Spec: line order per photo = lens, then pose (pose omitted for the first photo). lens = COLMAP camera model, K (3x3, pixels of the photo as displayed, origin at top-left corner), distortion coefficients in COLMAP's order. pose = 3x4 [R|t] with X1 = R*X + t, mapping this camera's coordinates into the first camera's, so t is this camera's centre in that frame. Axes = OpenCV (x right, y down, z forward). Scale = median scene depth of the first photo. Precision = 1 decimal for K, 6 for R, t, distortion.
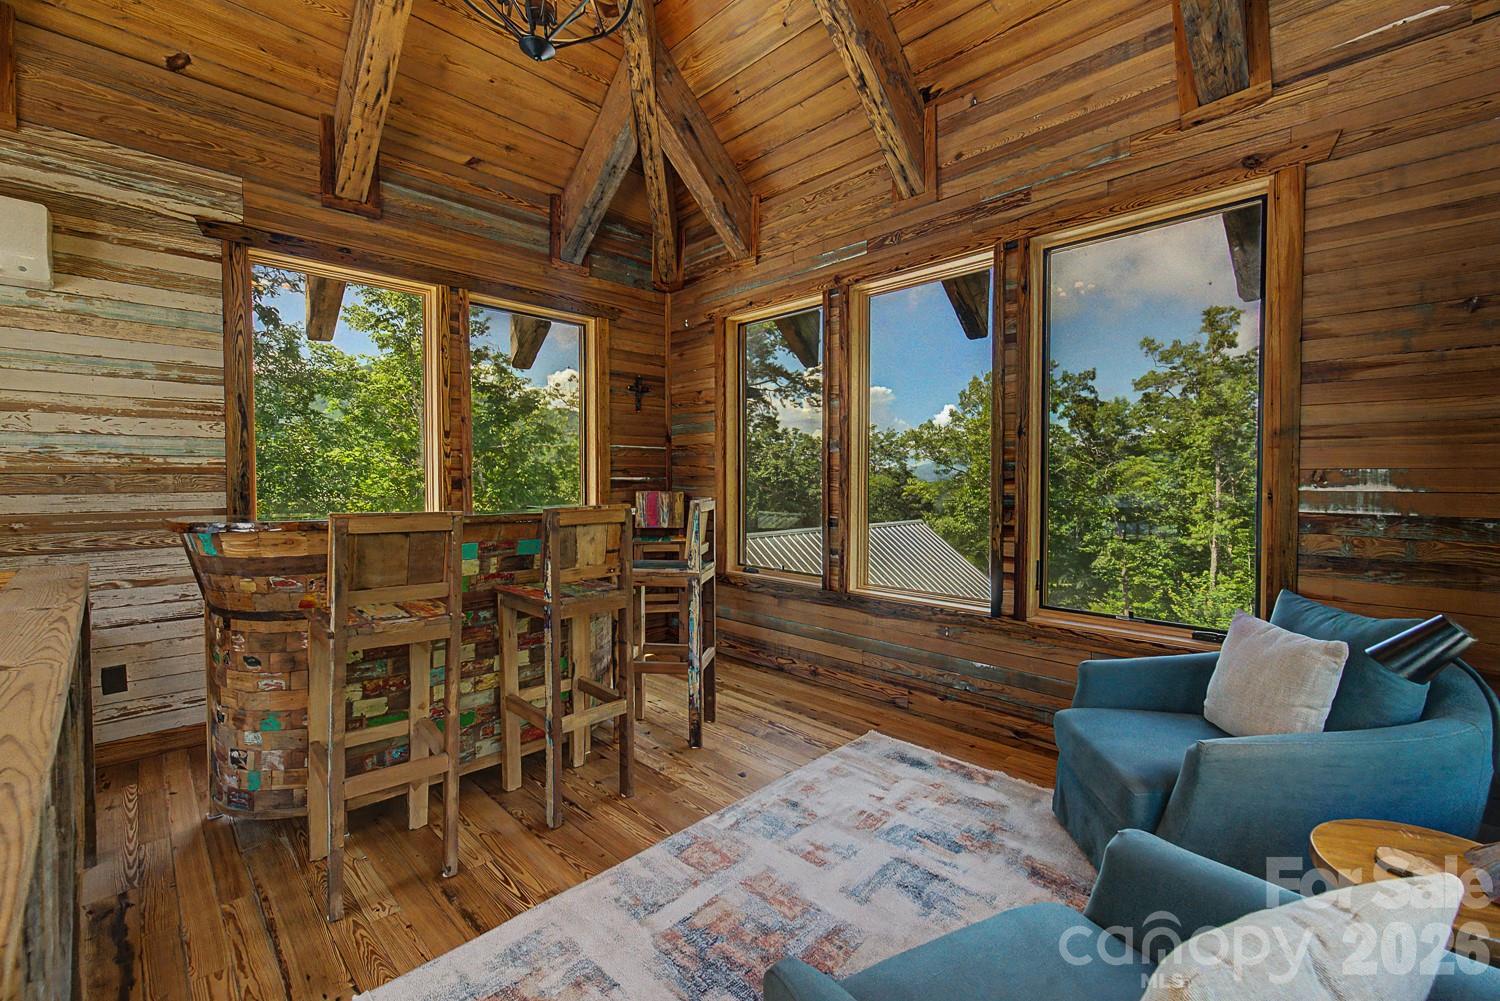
lens RADIAL K [[618.5, 0, 775.9], [0, 618.5, 492.0], [0, 0, 1]] dist [0.004692, -0.001793]
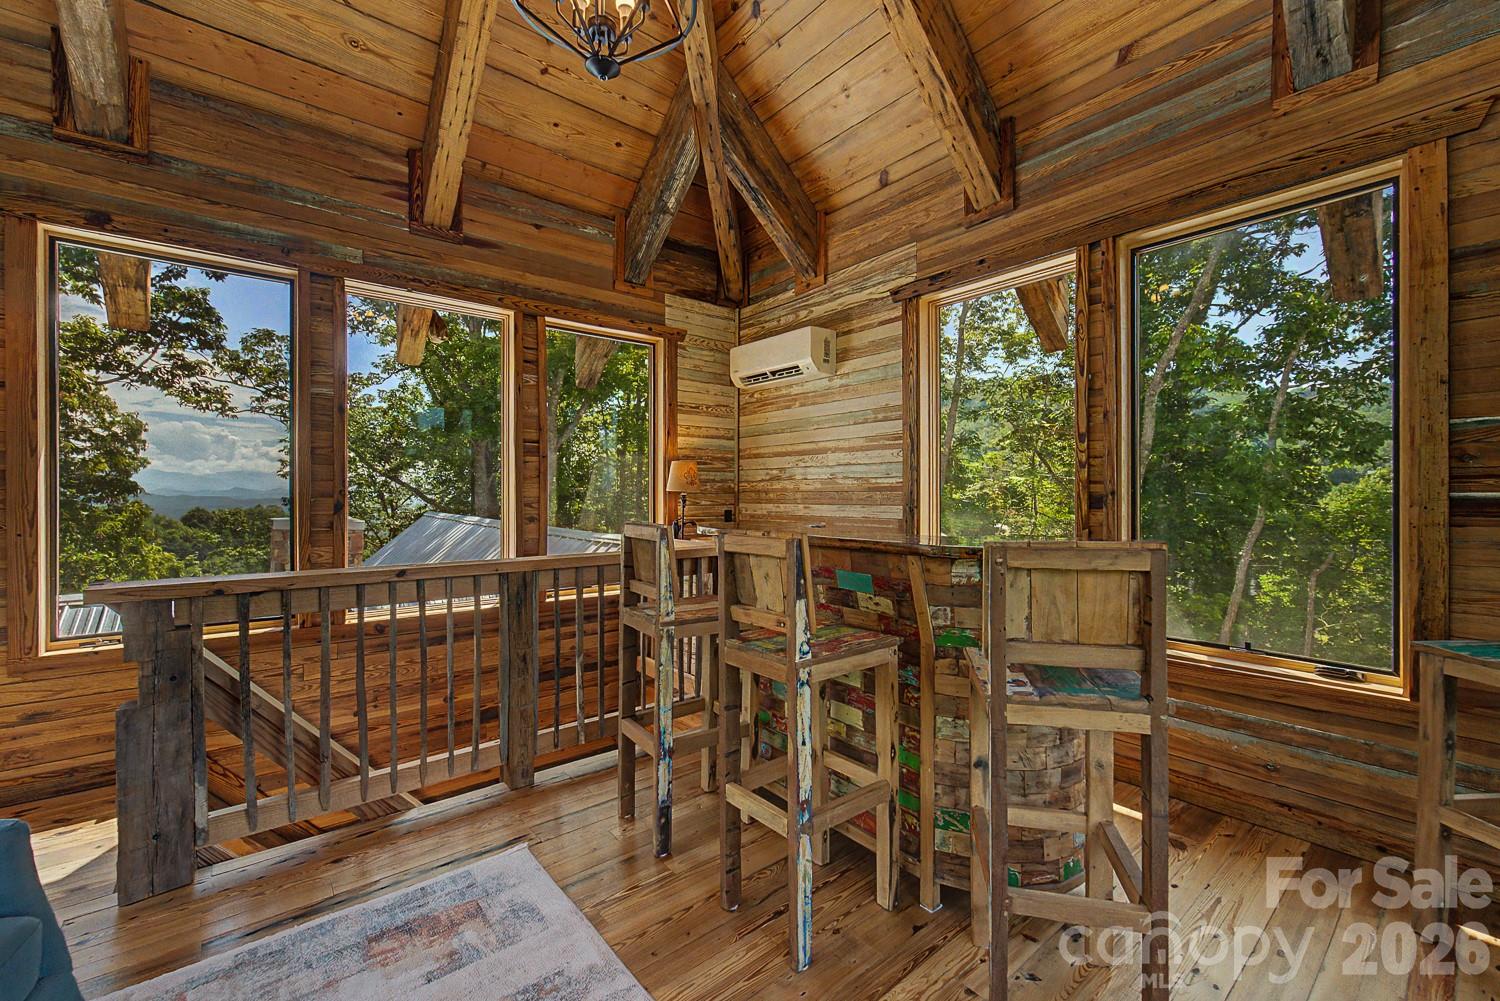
lens RADIAL K [[618.5, 0, 759.3], [0, 618.5, 496.2], [0, 0, 1]] dist [0.004692, -0.001793]
pose [[-0.111442, 0.002012, -0.993769, 0.363533], [-0.019581, 0.999799, 0.004220, -0.018776], [0.993578, 0.019929, -0.111380, 0.870153]]
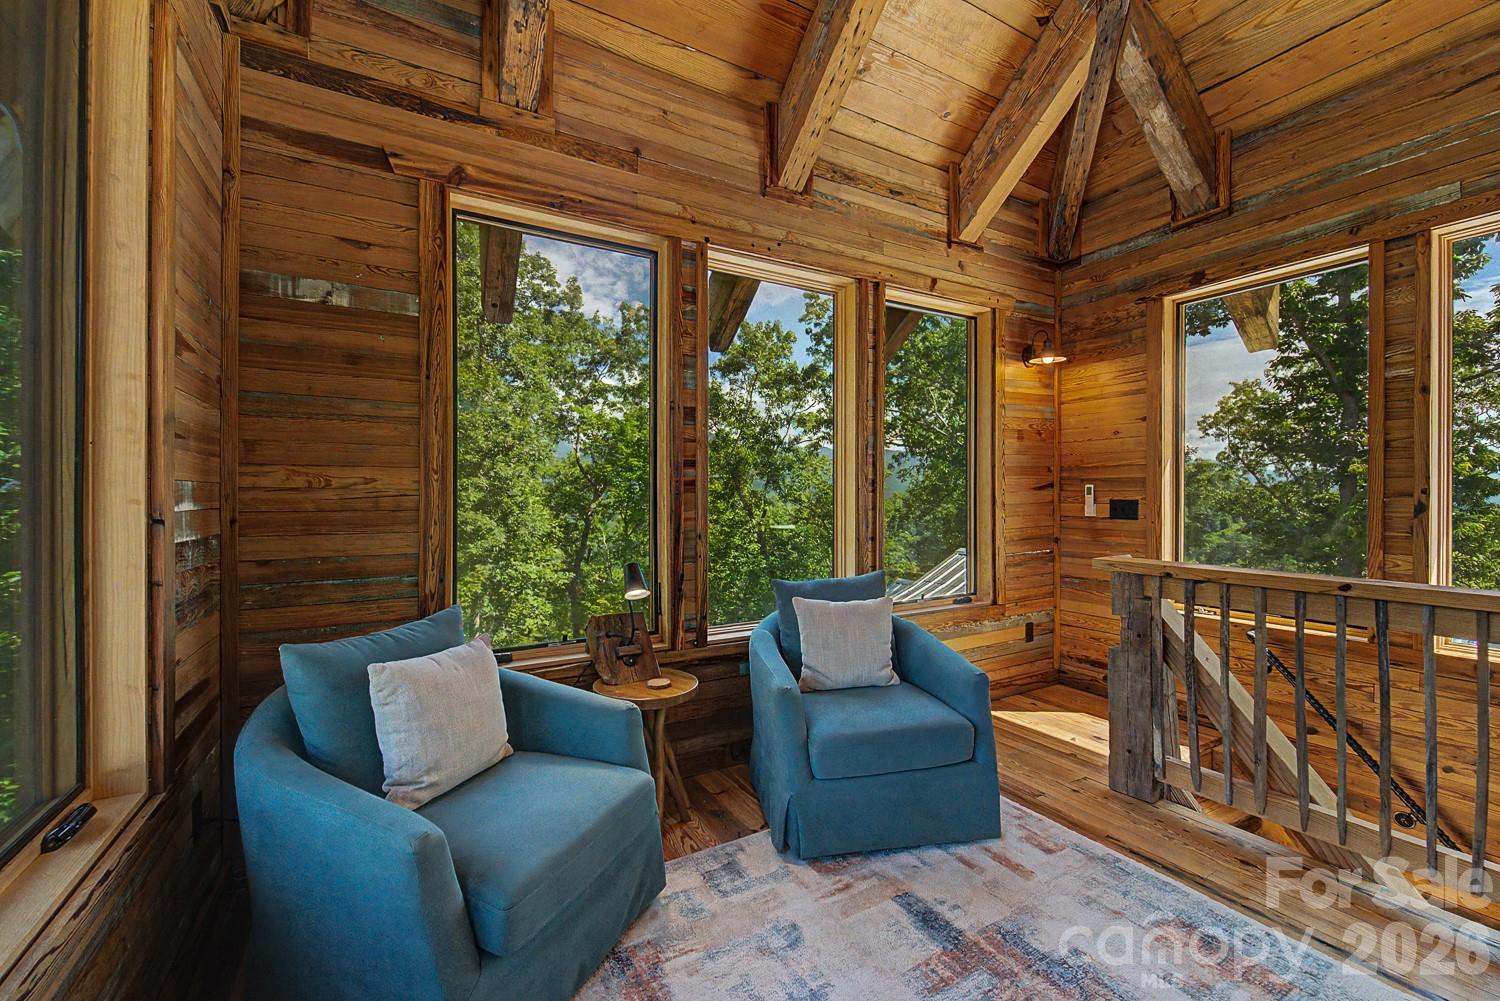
lens RADIAL K [[618.5, 0, 752.3], [0, 618.5, 495.0], [0, 0, 1]] dist [0.004692, -0.001793]
pose [[-0.959779, -0.004033, 0.280727, 0.032006], [0.001194, 0.999829, 0.018447, -0.019135], [-0.280754, 0.018040, -0.959610, 1.157678]]
